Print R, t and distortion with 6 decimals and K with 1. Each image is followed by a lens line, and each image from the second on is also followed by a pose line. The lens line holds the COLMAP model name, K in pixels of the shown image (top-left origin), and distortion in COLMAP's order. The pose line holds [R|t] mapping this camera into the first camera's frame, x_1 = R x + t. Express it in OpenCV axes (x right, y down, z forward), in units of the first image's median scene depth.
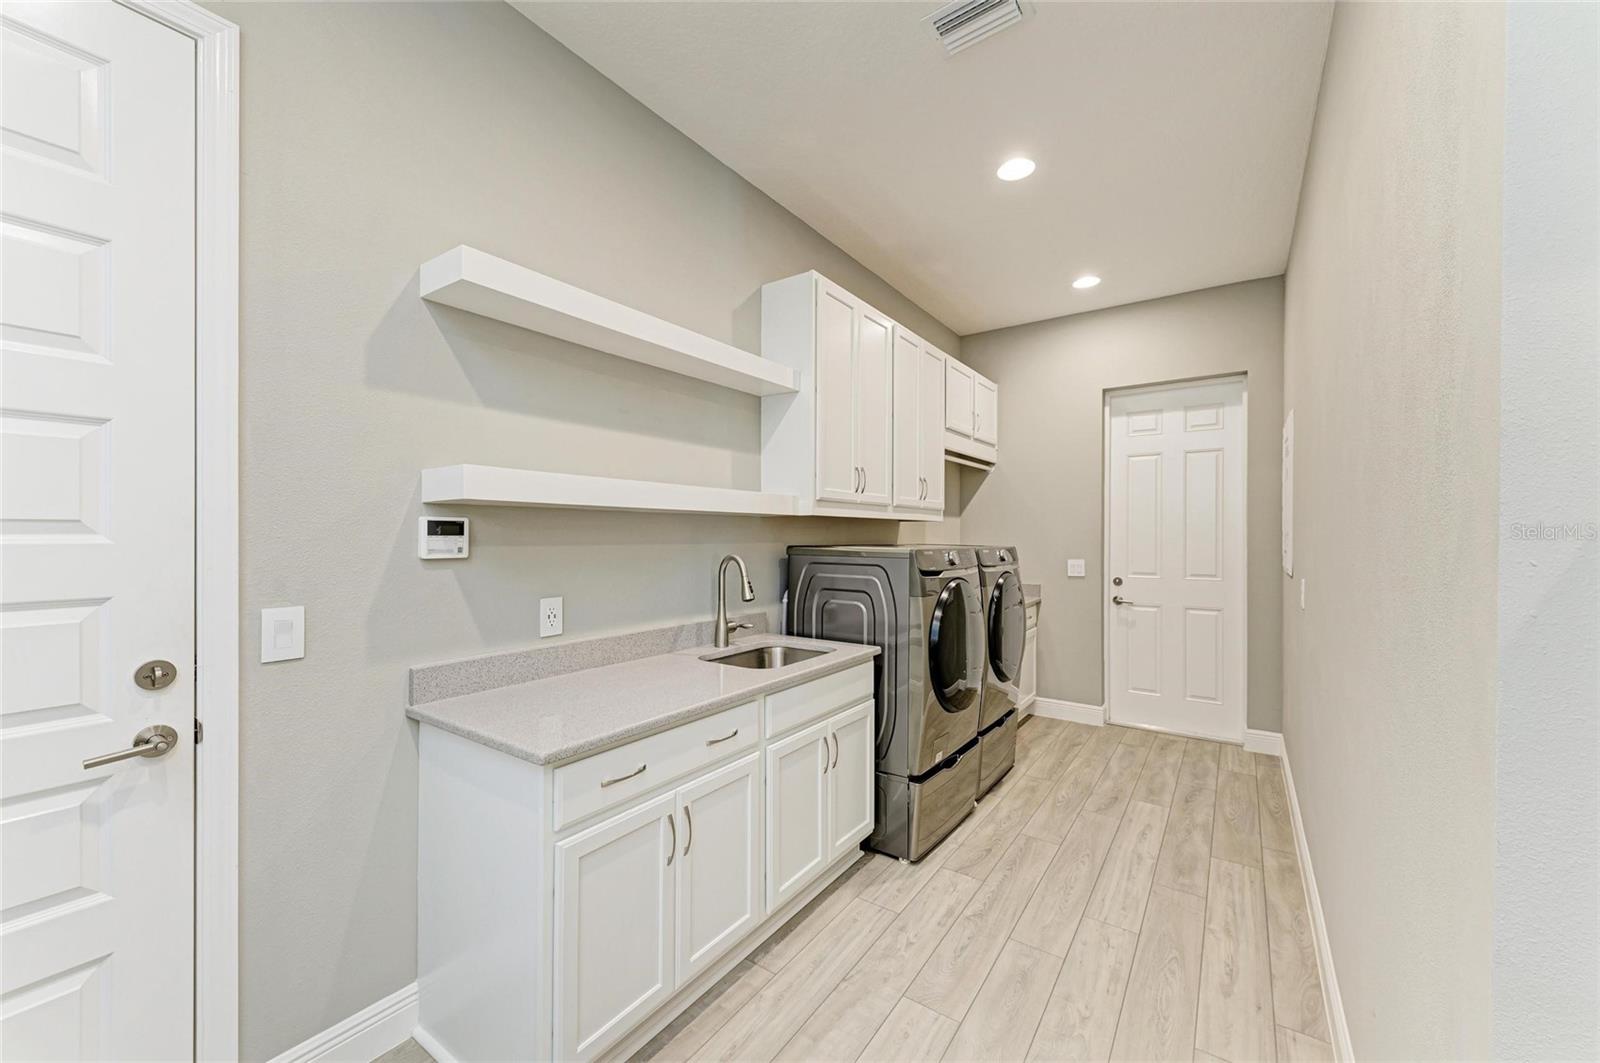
lens RADIAL K [[617.1, 0, 800.0], [0, 617.1, 531.5], [0, 0, 1]] dist [0.008563, -0.000421]
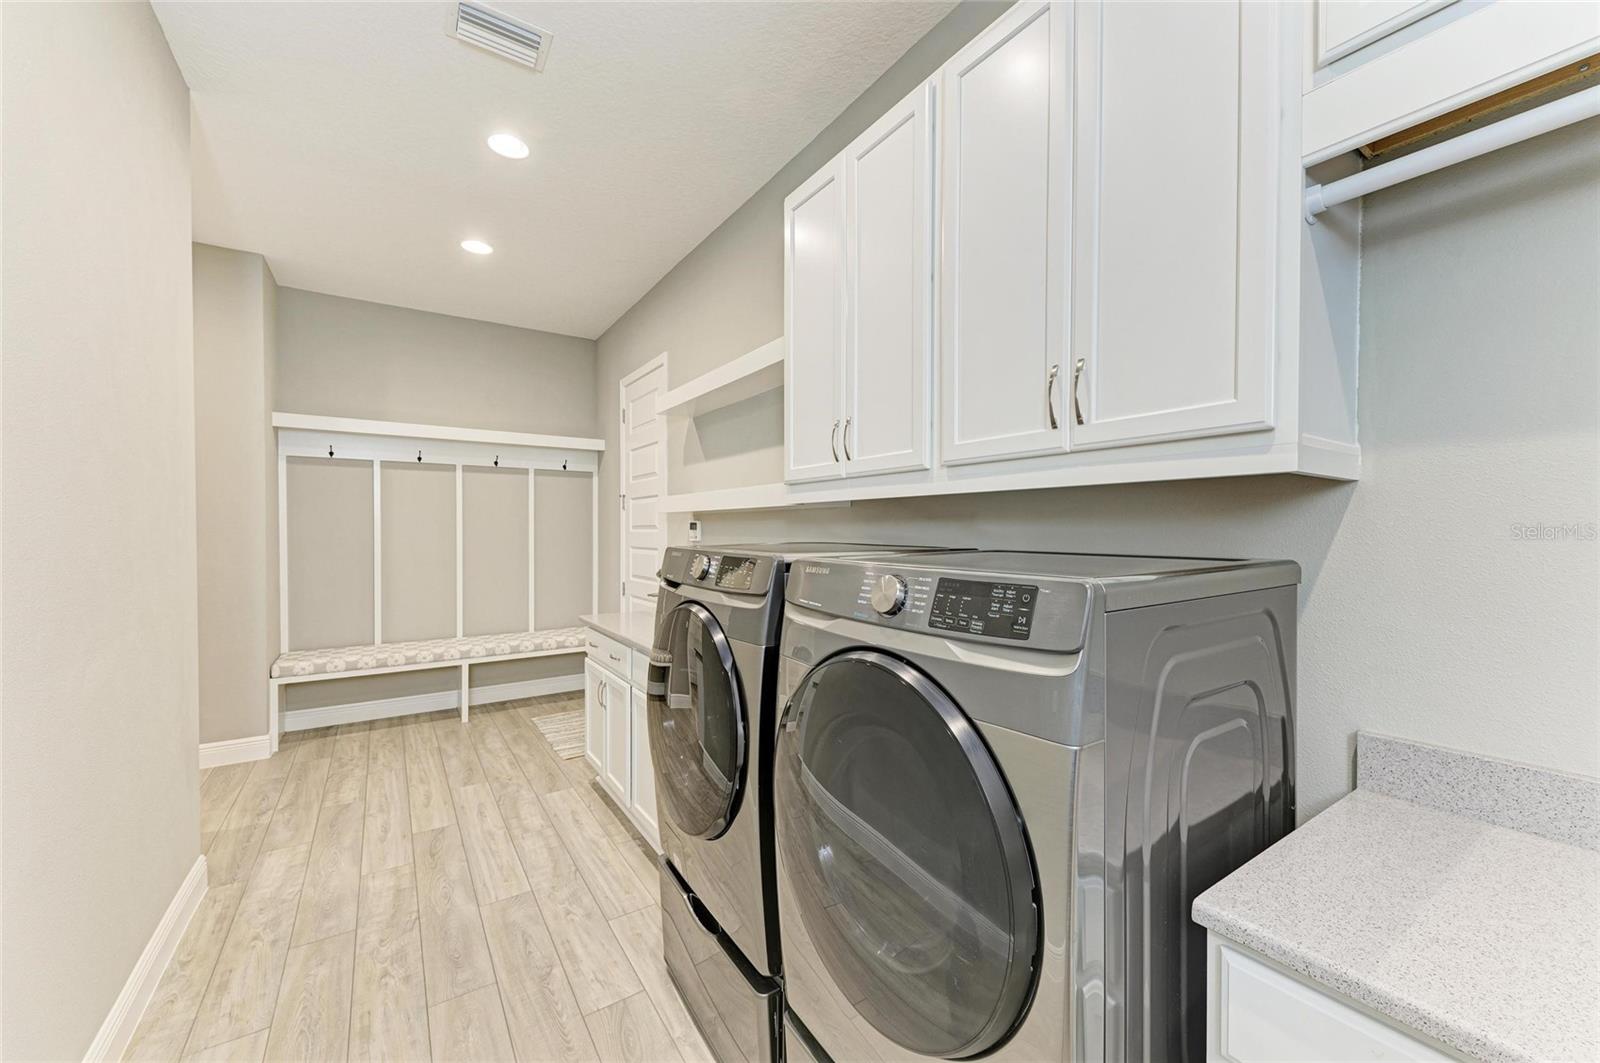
lens RADIAL K [[617.1, 0, 800.0], [0, 617.1, 531.5], [0, 0, 1]] dist [0.008563, -0.000421]
pose [[-0.359997, 0.010401, -0.932896, 1.129773], [0.007684, 0.999937, 0.008183, 0.005201], [0.932922, -0.004223, -0.360054, 1.944644]]
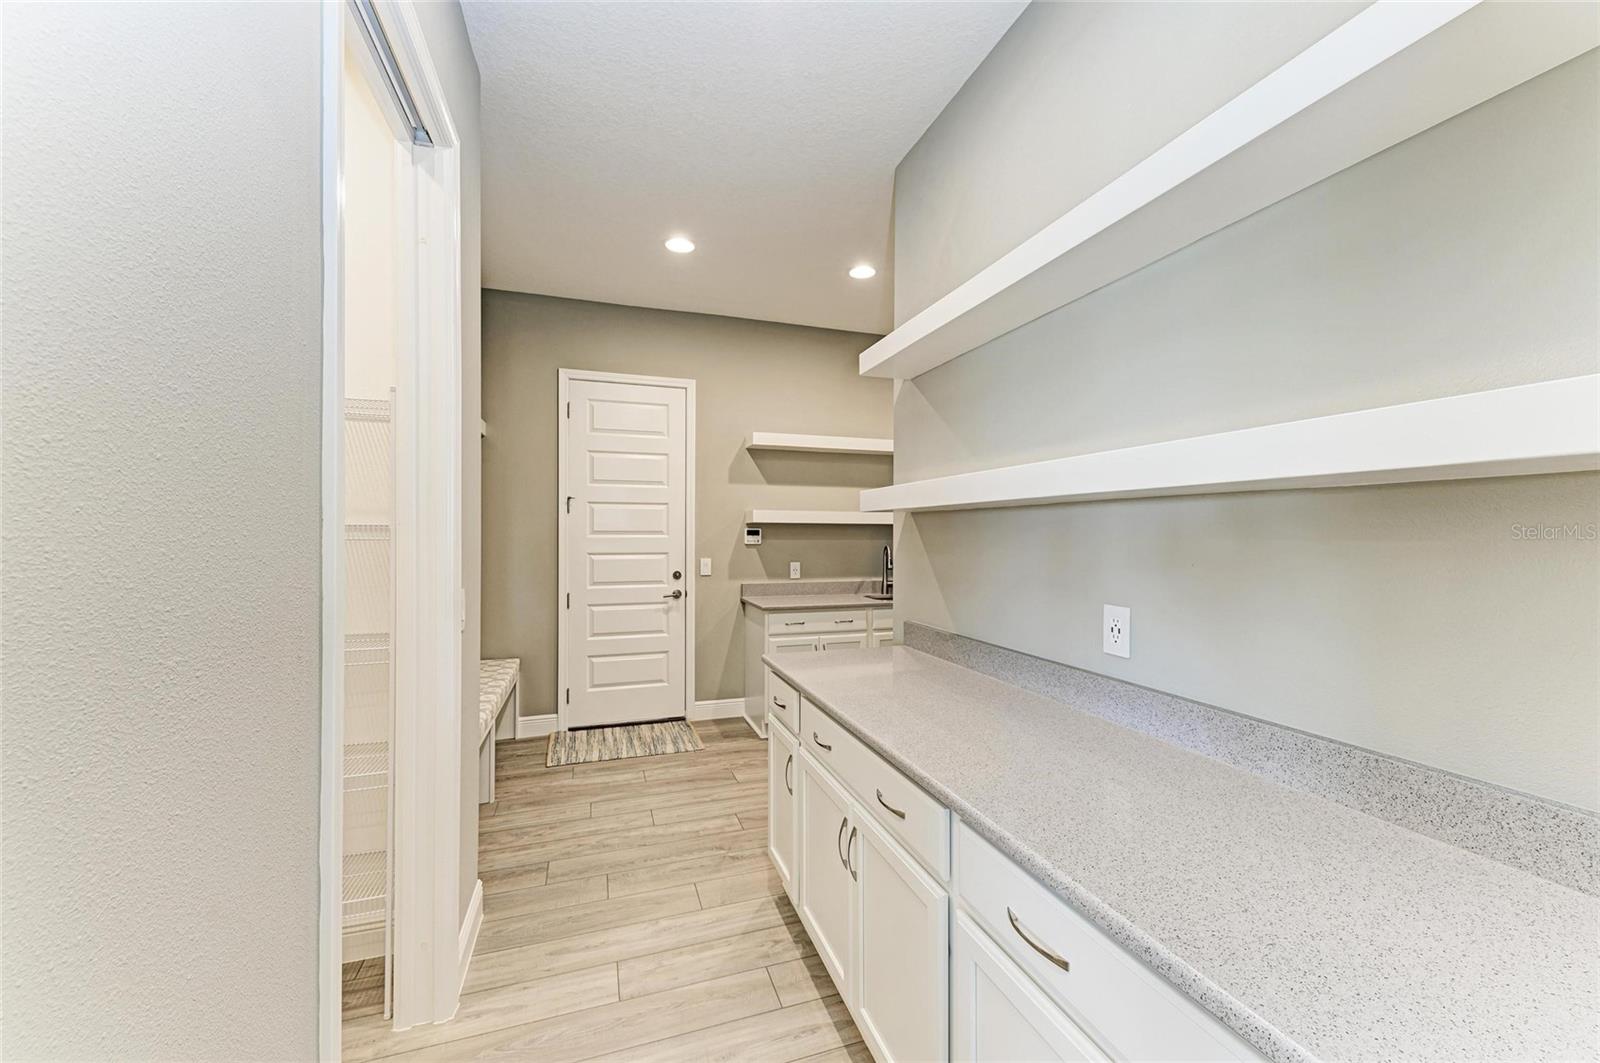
lens RADIAL K [[597.3, 0, 800.0], [0, 597.3, 531.5], [0, 0, 1]] dist [0.008077, -0.000030]
pose [[0.804826, -0.004522, -0.593494, 1.063763], [-0.000558, 0.999965, -0.008376, 0.010276], [0.593511, 0.007073, 0.804795, -0.908198]]
